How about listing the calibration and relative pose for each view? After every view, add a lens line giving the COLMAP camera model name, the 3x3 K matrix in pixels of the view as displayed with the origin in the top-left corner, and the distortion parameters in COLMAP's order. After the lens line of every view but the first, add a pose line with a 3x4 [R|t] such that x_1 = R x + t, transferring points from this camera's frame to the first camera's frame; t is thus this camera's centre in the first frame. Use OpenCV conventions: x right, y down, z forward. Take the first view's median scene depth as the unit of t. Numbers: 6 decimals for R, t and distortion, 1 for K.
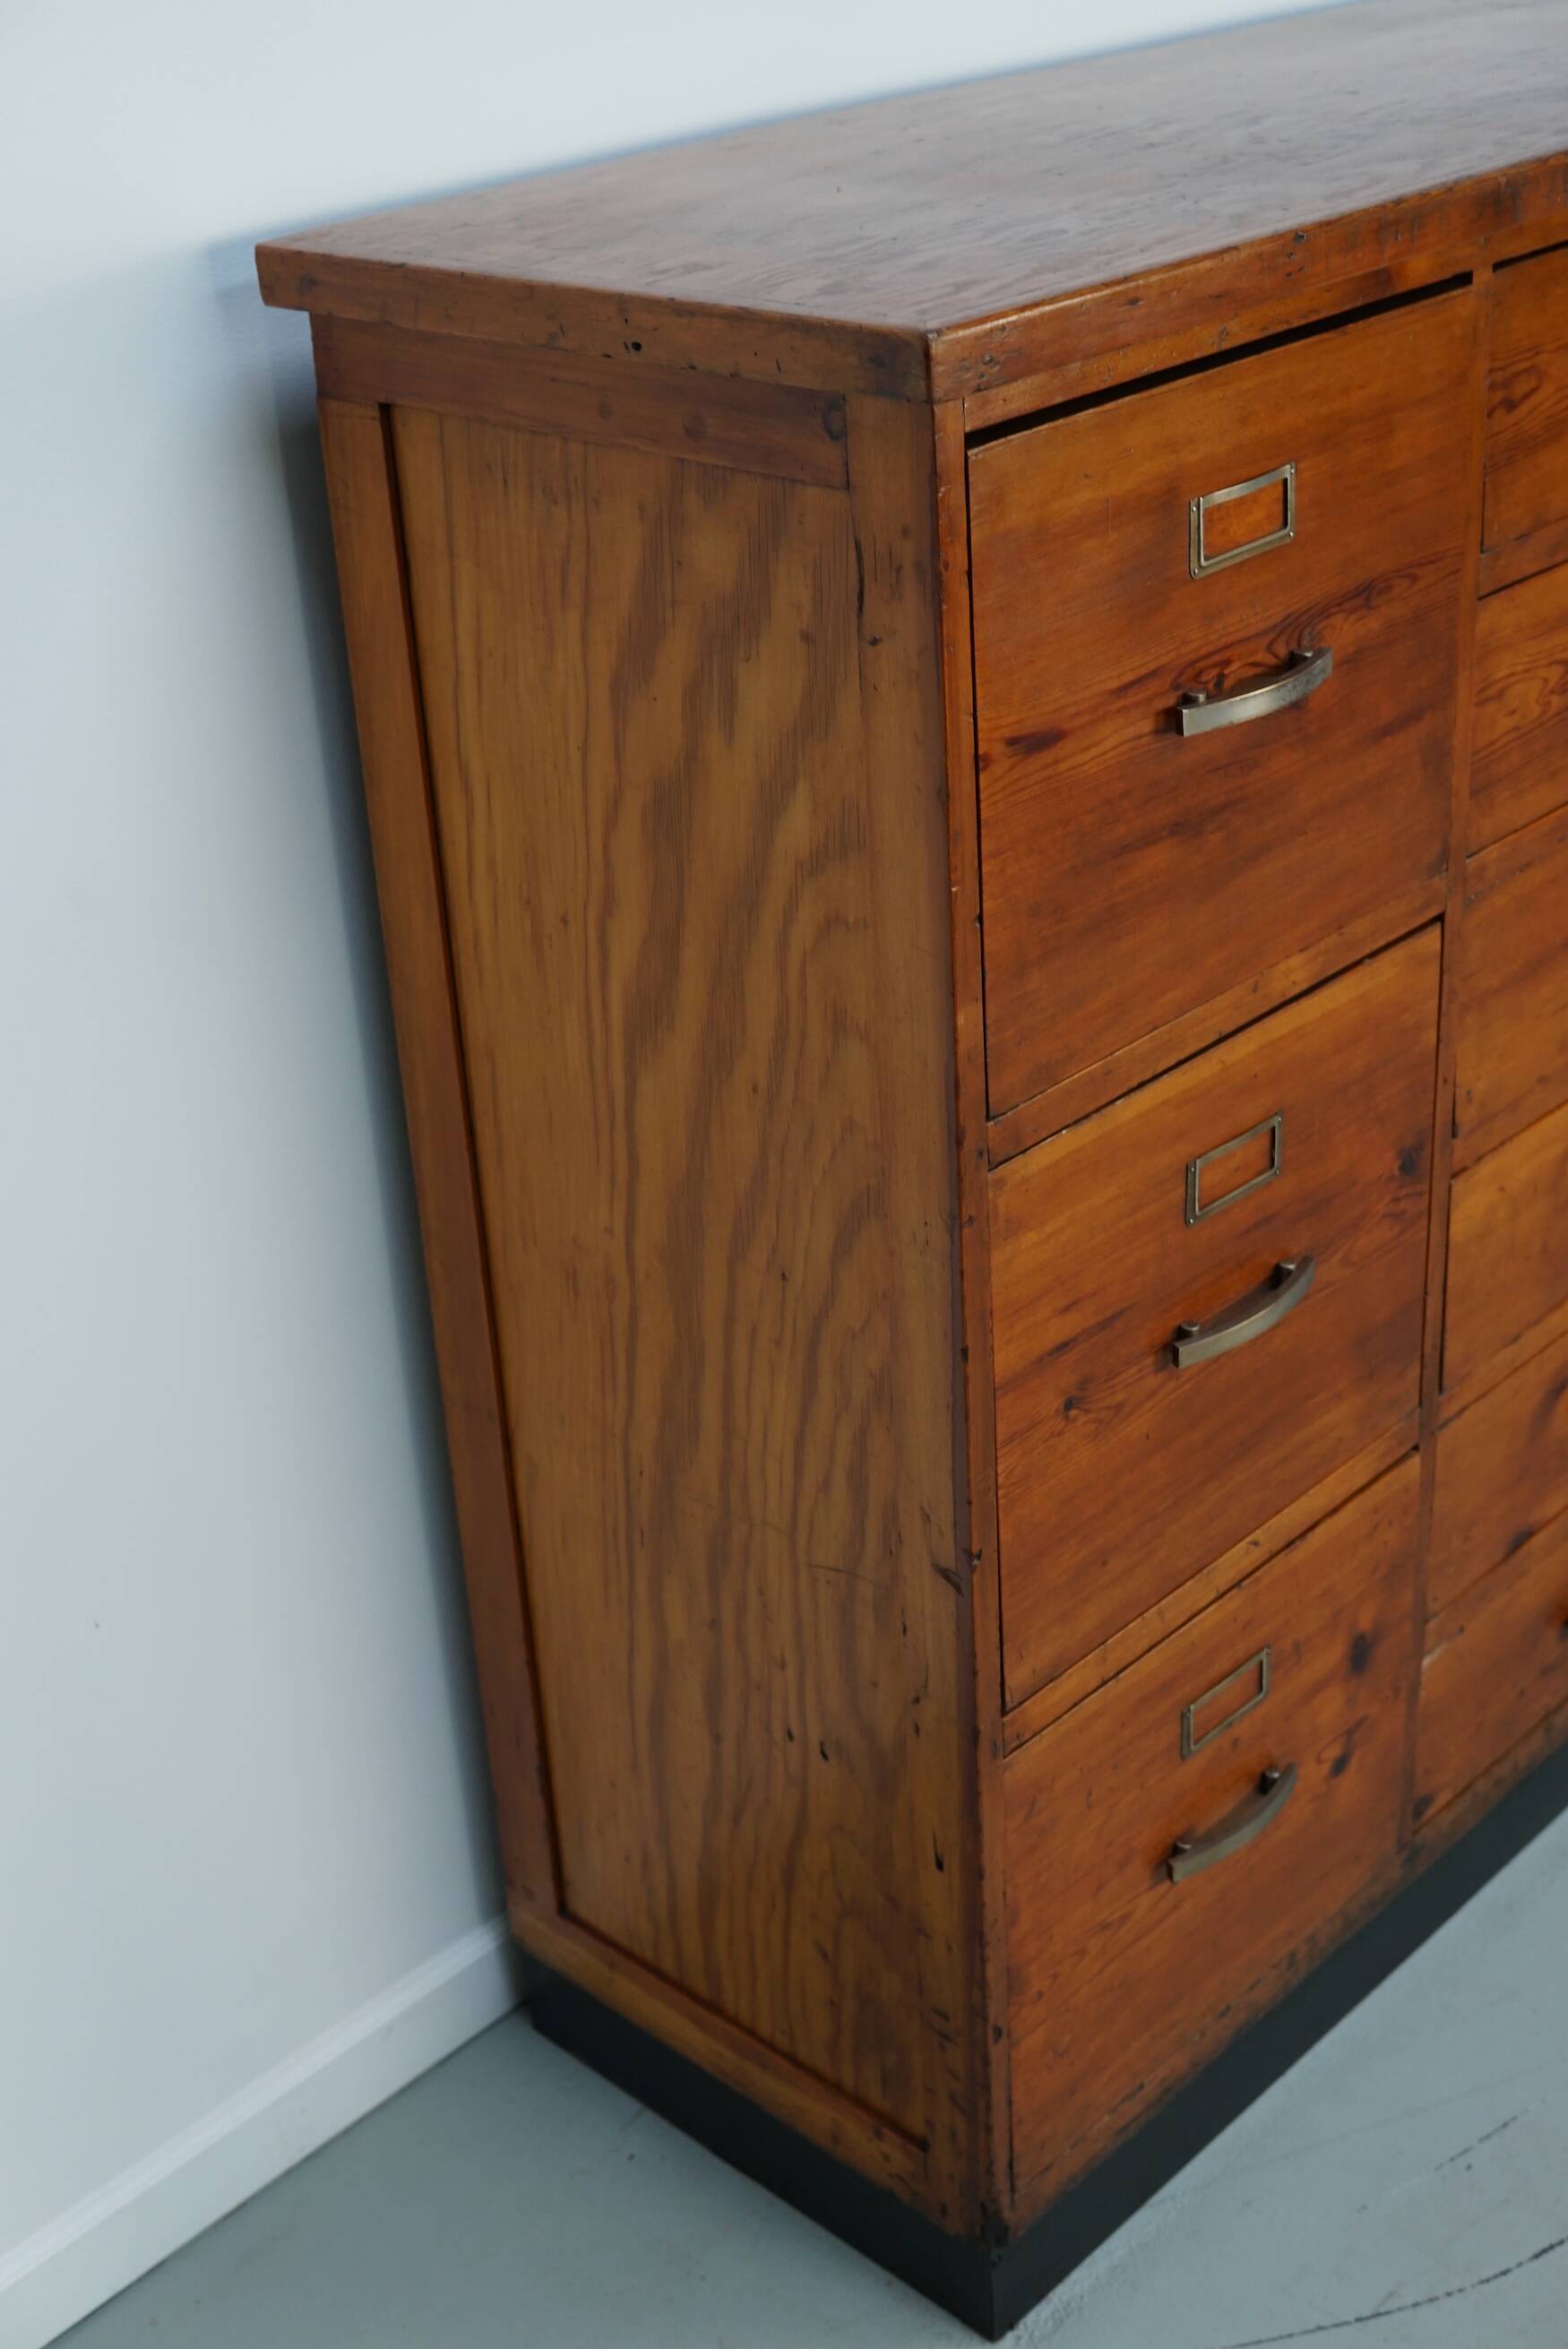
lens RADIAL K [[3013.4, 0, 803.1], [0, 3013.4, 1157.0], [0, 0, 1]] dist [-0.094715, 0.000000]
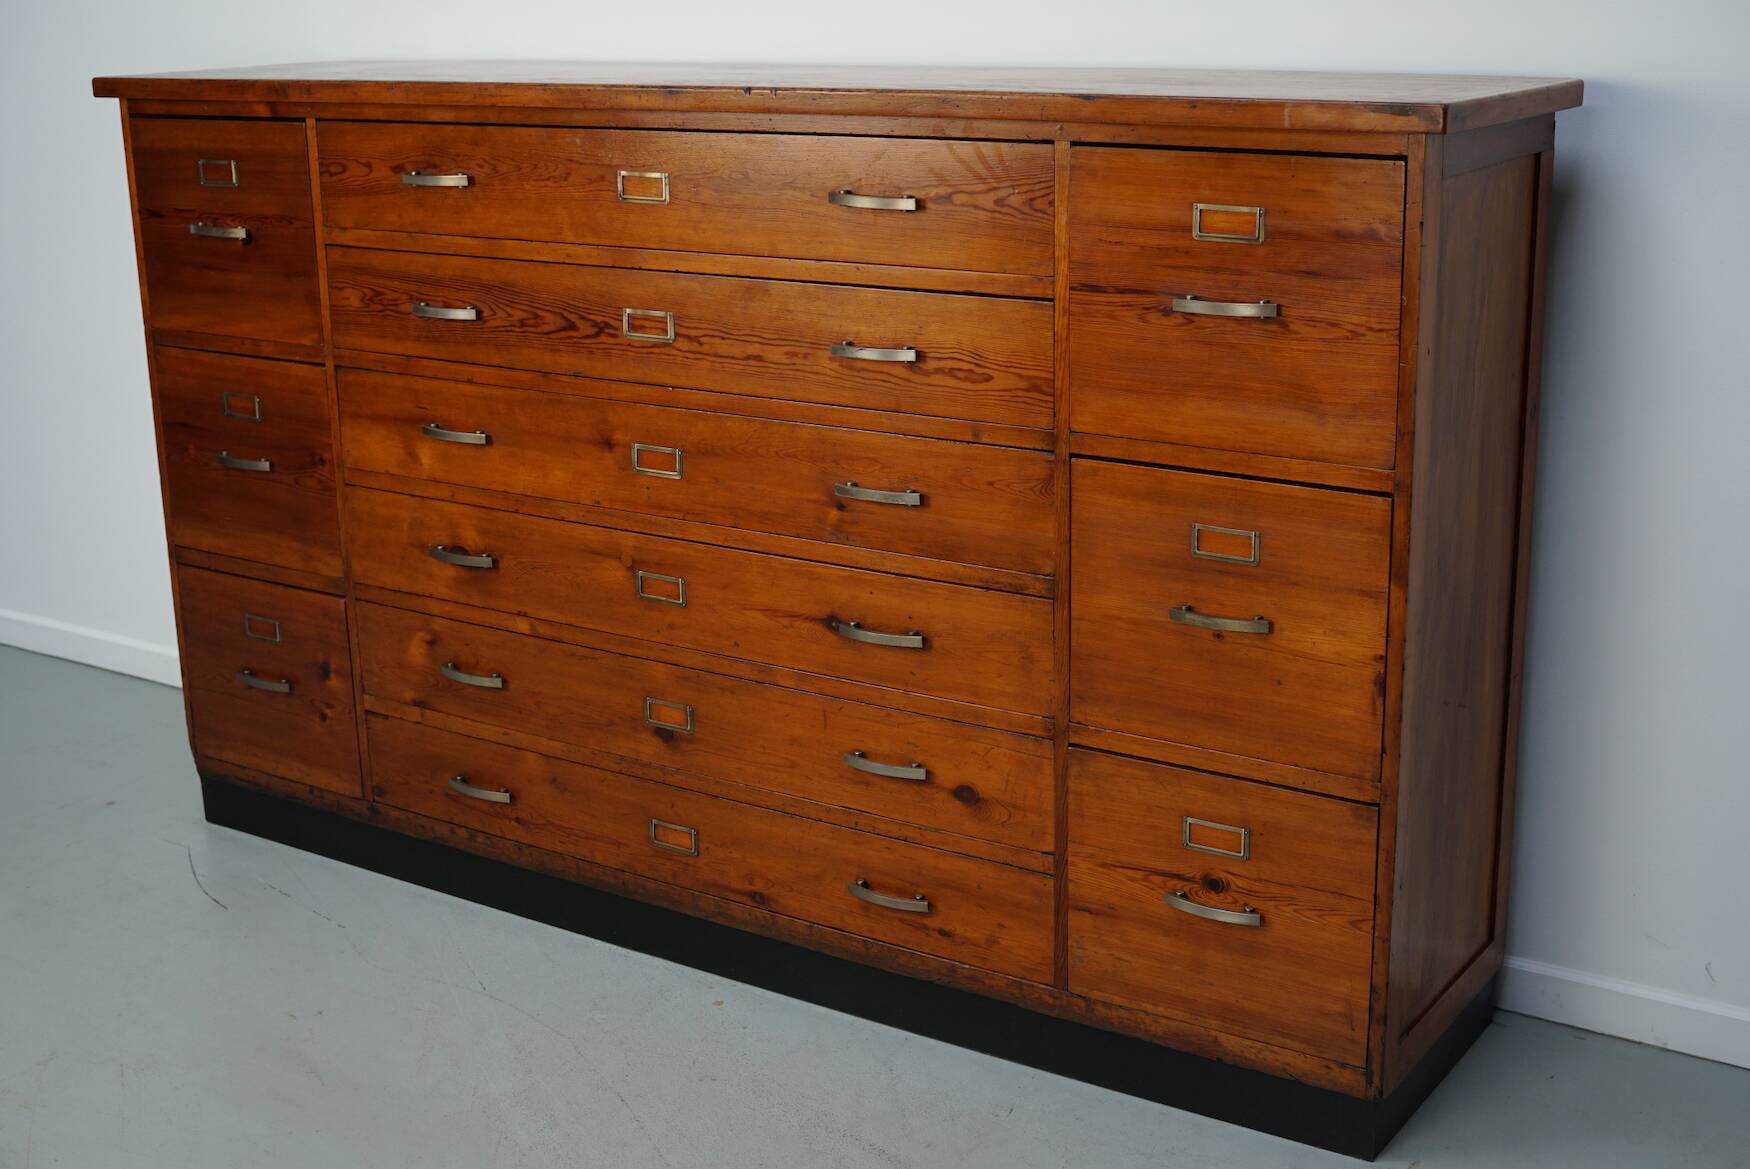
lens RADIAL K [[2245.2, 0, 877.6], [0, 2245.2, 614.3], [0, 0, 1]] dist [-0.094715, 0.000000]
pose [[0.168787, 0.330532, -0.928579, 2.274890], [-0.445833, 0.865815, 0.227152, -0.575494], [0.879059, 0.375651, 0.293500, 0.983810]]
